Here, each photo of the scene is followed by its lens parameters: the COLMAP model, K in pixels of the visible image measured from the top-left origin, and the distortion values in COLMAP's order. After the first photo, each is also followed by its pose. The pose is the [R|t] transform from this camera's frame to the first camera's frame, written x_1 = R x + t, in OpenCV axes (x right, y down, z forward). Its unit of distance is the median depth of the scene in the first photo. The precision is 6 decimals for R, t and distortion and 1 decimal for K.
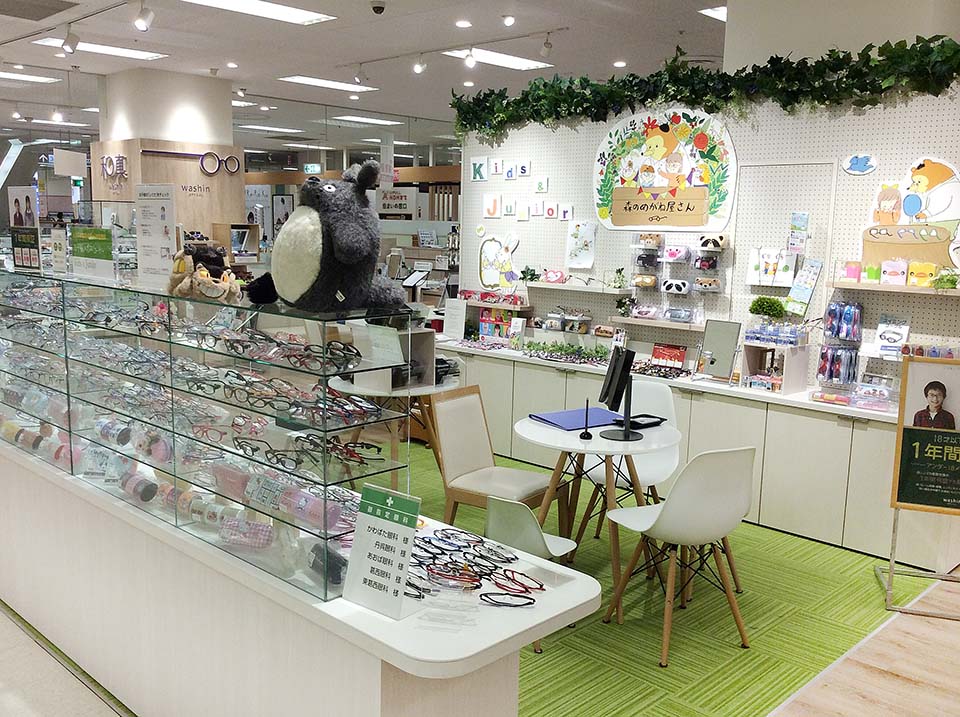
lens RADIAL K [[886.5, 0, 480.0], [0, 886.5, 358.5], [0, 0, 1]] dist [0.138960, -0.276325]
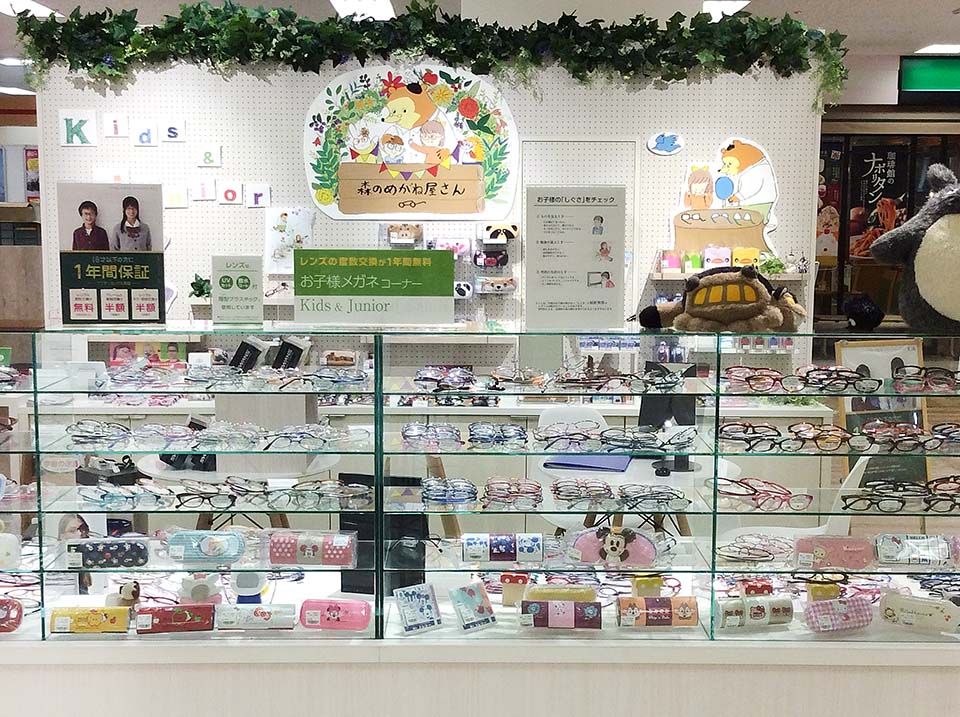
lens RADIAL K [[1319.0, 0, 480.0], [0, 1319.0, 358.5], [0, 0, 1]] dist [0.100169, 0.008556]
pose [[0.717995, -0.098931, 0.688981, -0.578198], [0.117108, 0.992907, 0.020532, -0.043085], [-0.686126, 0.065943, 0.724488, 0.151326]]
